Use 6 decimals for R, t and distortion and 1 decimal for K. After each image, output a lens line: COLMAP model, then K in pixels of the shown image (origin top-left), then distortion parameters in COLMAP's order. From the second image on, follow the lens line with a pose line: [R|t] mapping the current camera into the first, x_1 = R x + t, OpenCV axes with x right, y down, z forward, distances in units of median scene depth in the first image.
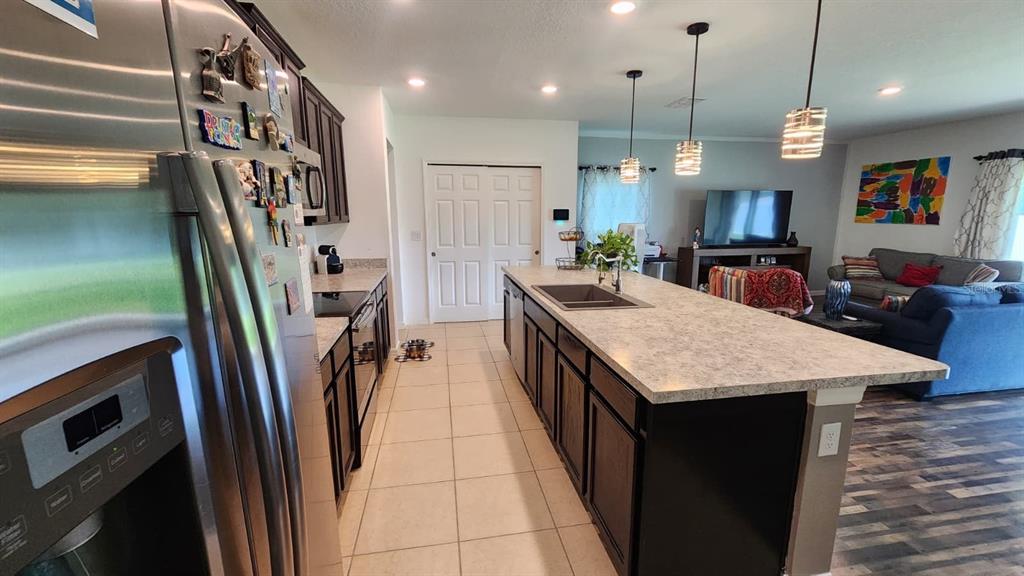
lens RADIAL K [[421.7, 0, 511.4], [0, 421.7, 289.7], [0, 0, 1]] dist [0.000072, 0.000051]
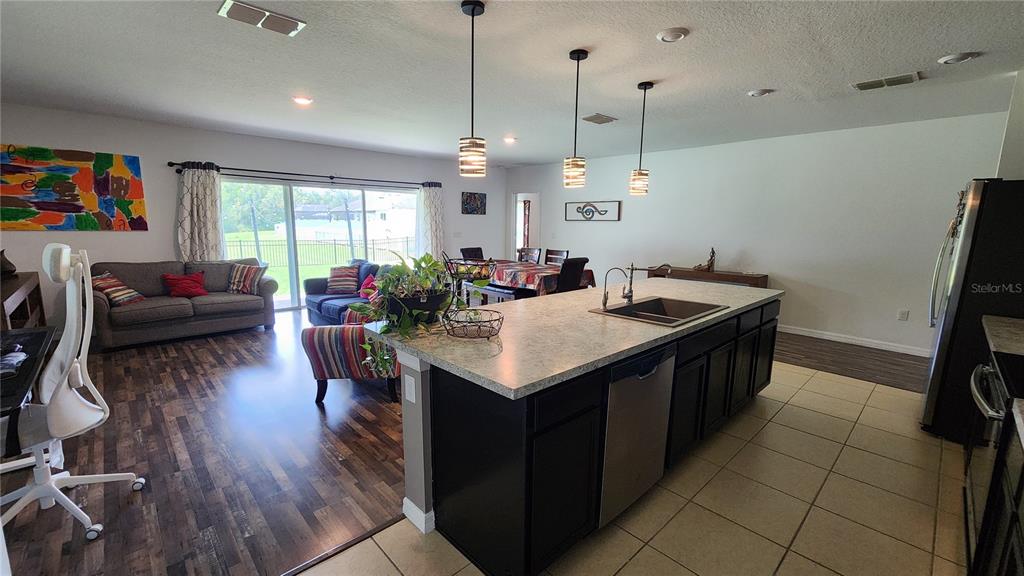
lens RADIAL K [[421.7, 0, 517.0], [0, 421.7, 297.8], [0, 0, 1]] dist [0.000072, 0.000051]
pose [[-0.556841, -0.148995, 0.817146, -0.336763], [0.138941, 0.953211, 0.268485, -0.233403], [-0.818916, 0.263039, -0.510086, 1.324013]]
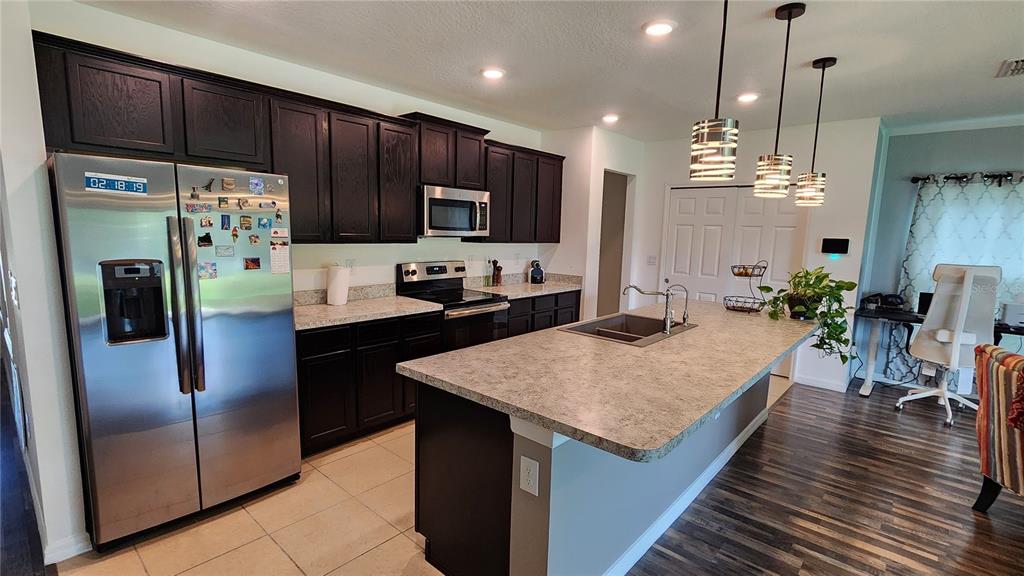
lens RADIAL K [[469.2, 0, 512.5], [0, 469.2, 287.4], [0, 0, 1]] dist [0.001790, 0.000288]
pose [[0.619980, 0.114835, -0.776169, 0.606458], [-0.168119, 0.985699, 0.011547, -0.032277], [0.766395, 0.123330, 0.630419, 0.091801]]
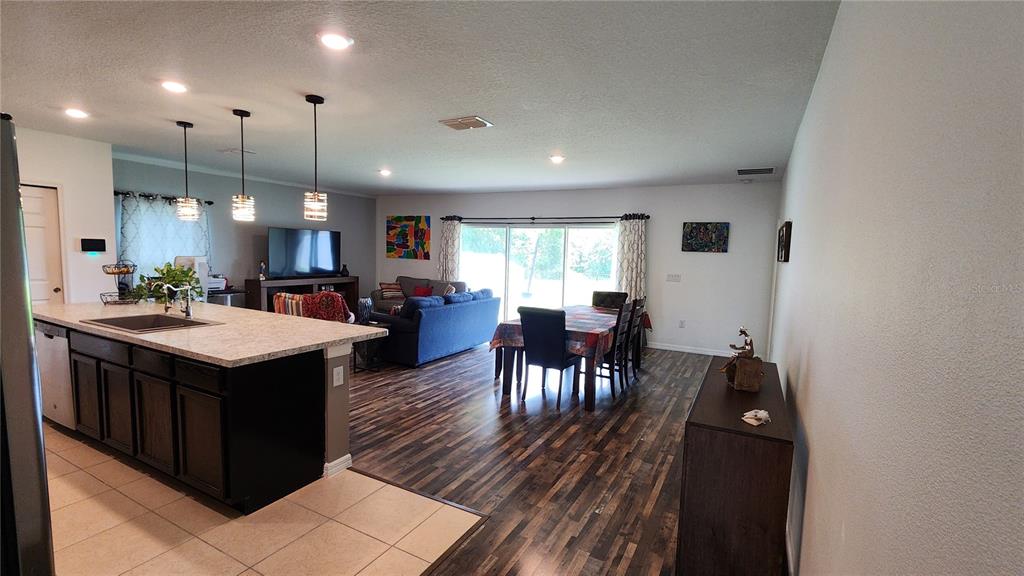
lens RADIAL K [[450.2, 0, 514.2], [0, 450.2, 293.4], [0, 0, 1]] dist [-0.001628, 0.000157]
pose [[0.613936, -0.051362, 0.787683, -0.123351], [0.108306, 0.993924, -0.019606, 0.046587], [-0.781890, 0.097347, 0.615769, -0.342222]]
